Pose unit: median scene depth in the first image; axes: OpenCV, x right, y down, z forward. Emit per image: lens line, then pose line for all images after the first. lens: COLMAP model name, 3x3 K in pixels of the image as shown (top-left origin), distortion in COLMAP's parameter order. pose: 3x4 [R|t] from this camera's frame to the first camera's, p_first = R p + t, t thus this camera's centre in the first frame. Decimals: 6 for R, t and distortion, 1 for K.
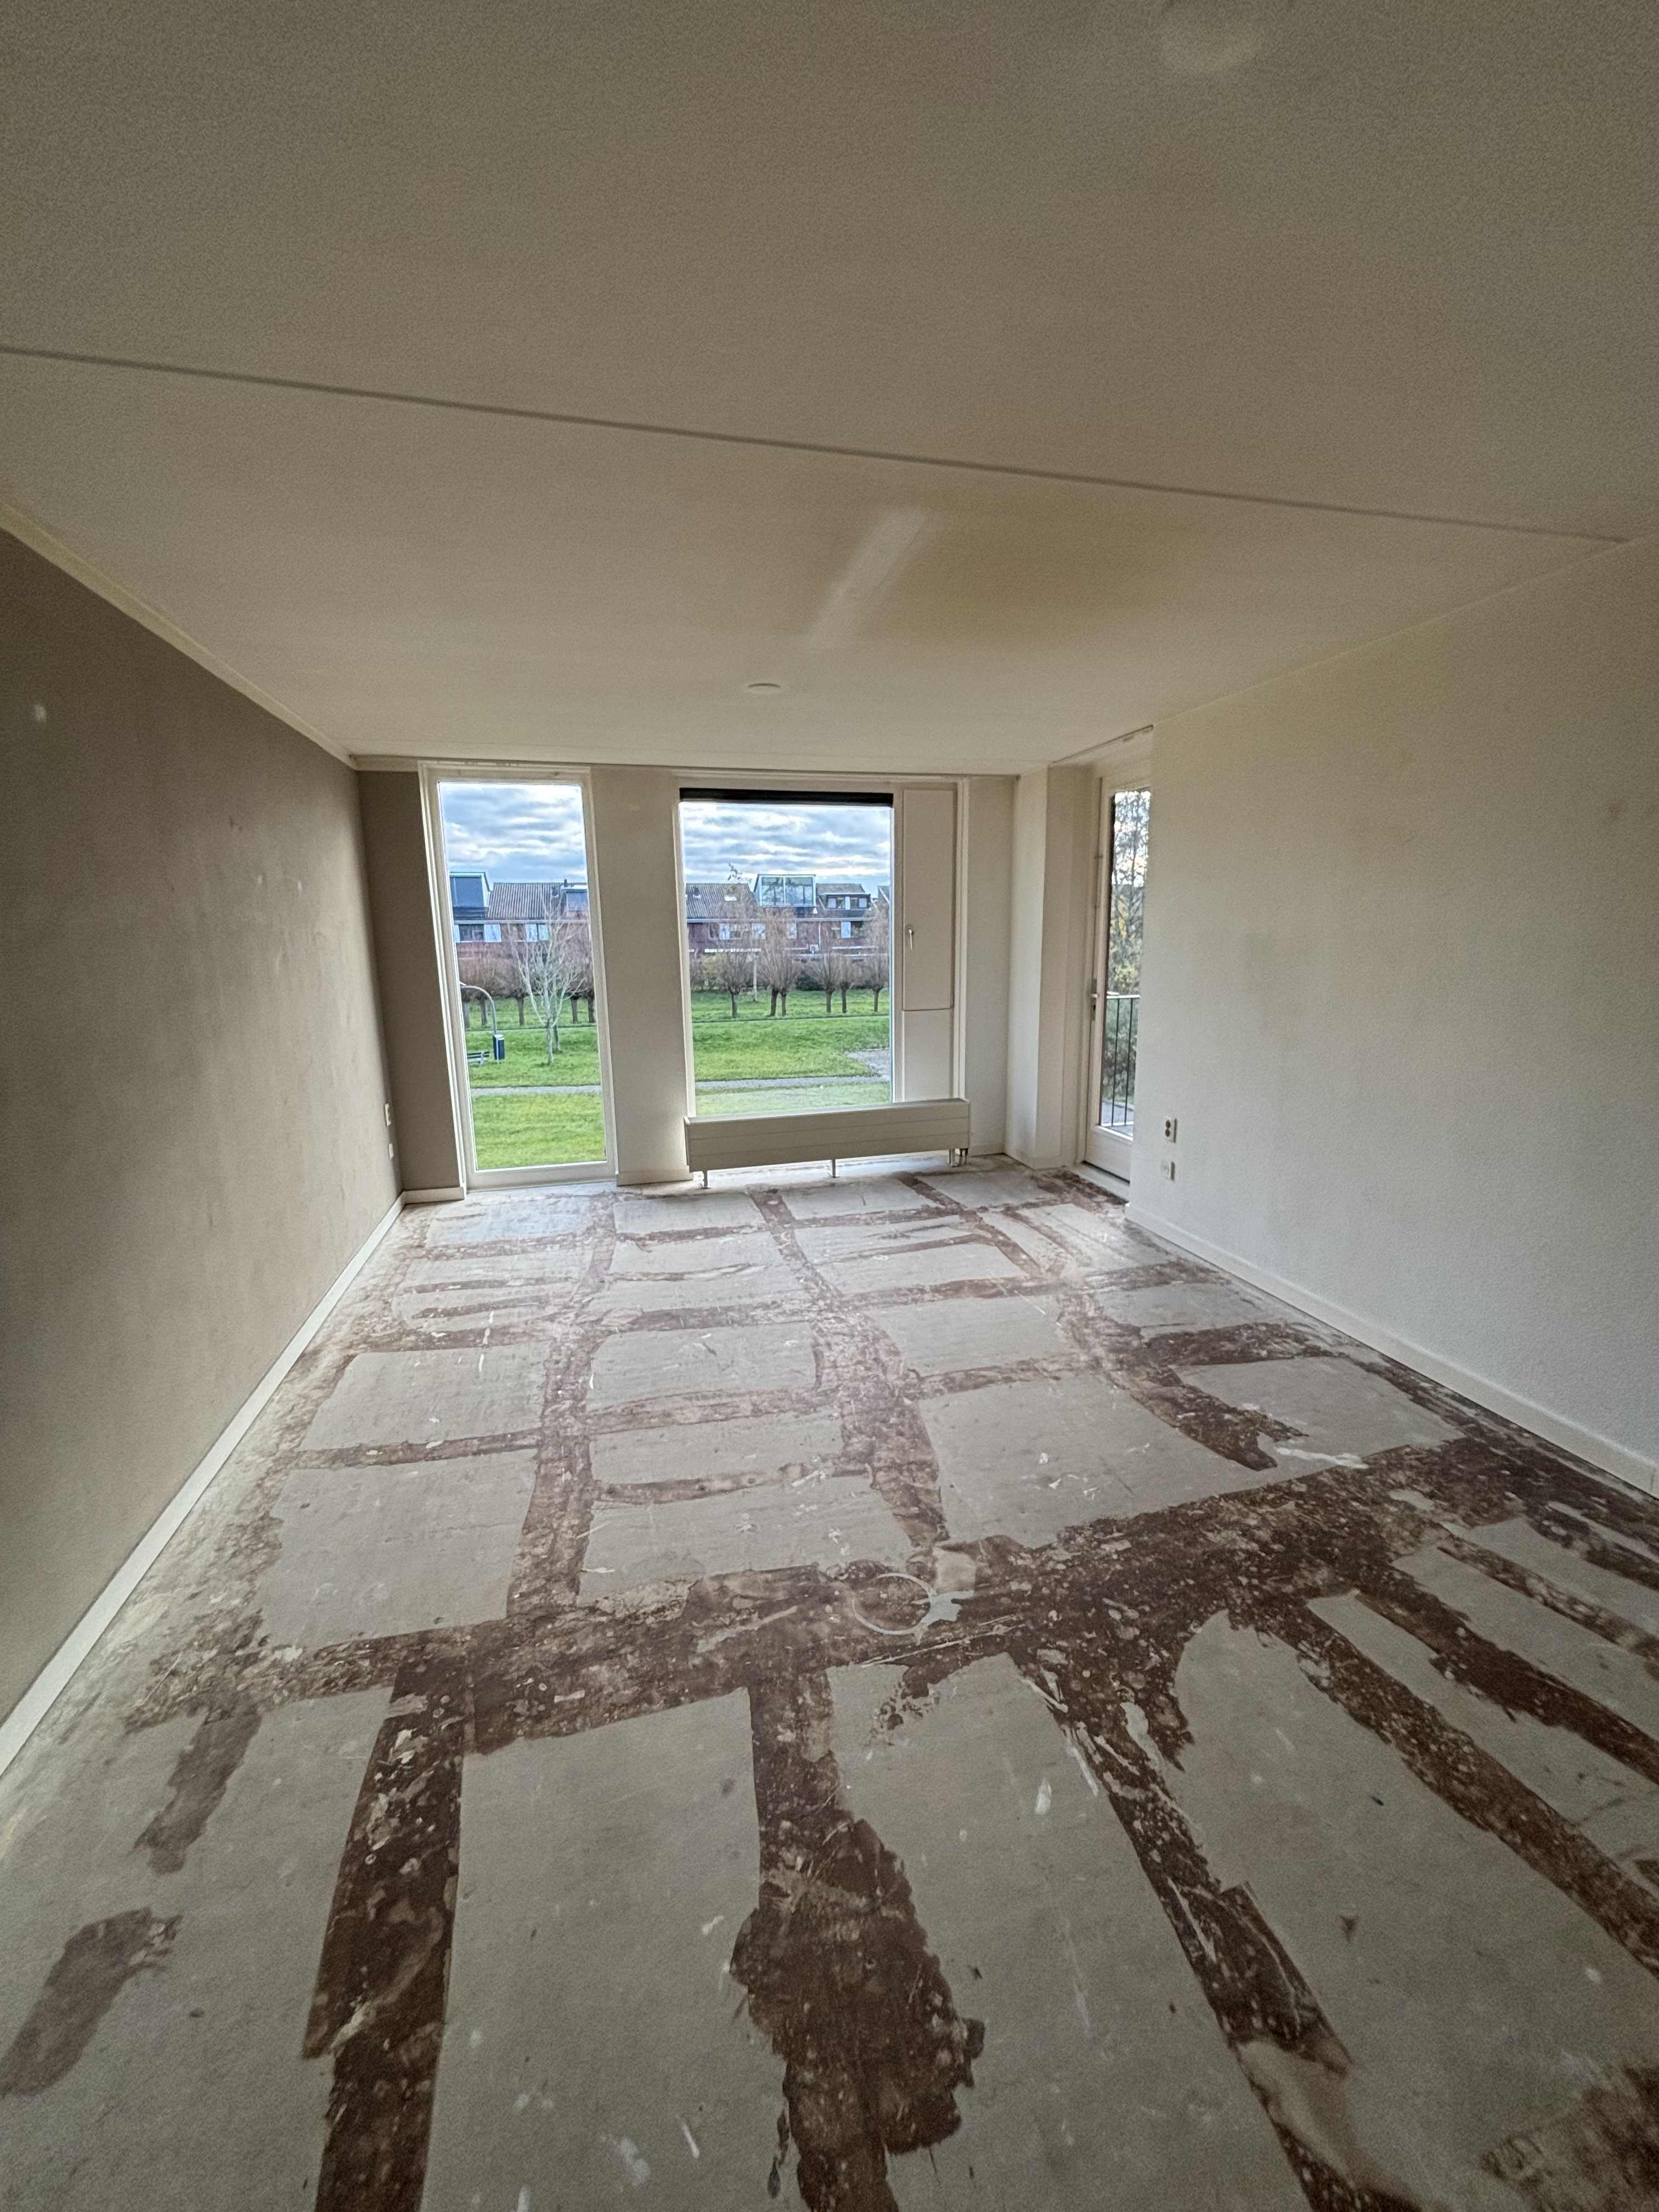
lens RADIAL K [[888.2, 0, 829.5], [0, 888.2, 1106.0], [0, 0, 1]] dist [0.000647, -0.000223]
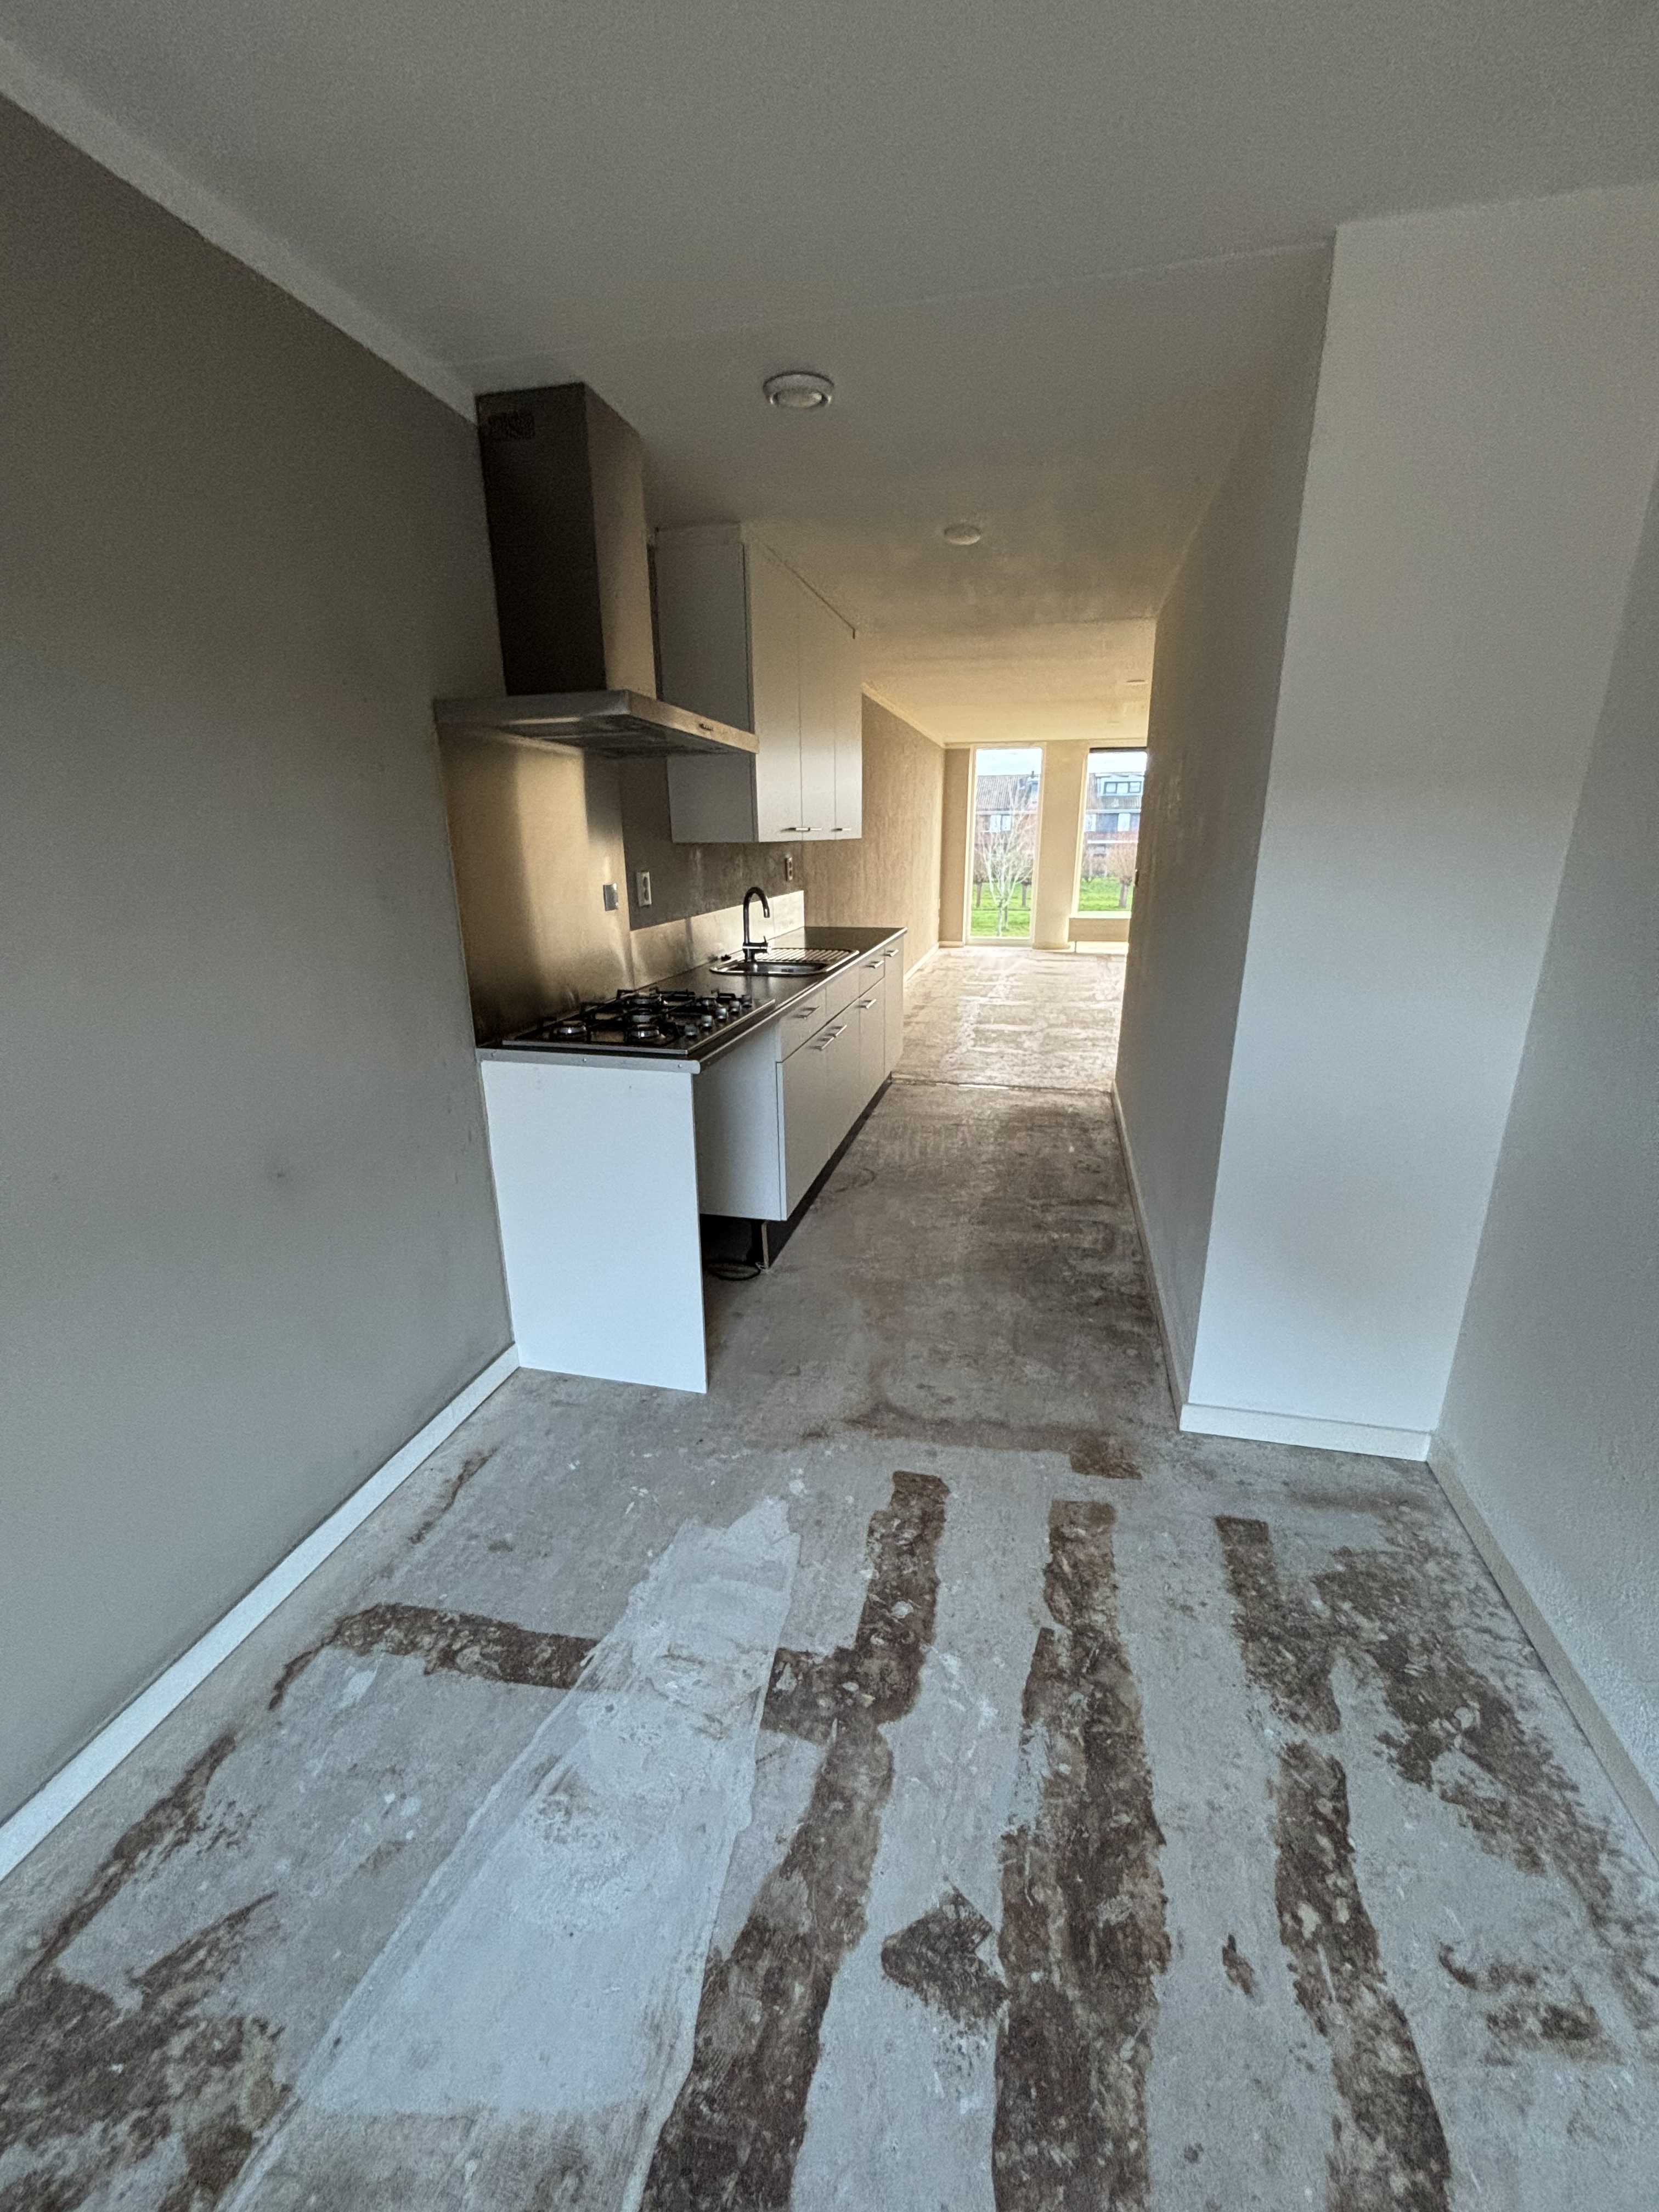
lens RADIAL K [[888.2, 0, 829.5], [0, 888.2, 1106.0], [0, 0, 1]] dist [0.000647, -0.000223]
pose [[0.881384, 0.147408, -0.448813, 0.335976], [-0.094979, 0.985964, 0.137309, 0.218162], [0.462754, -0.078394, 0.883014, -1.112040]]
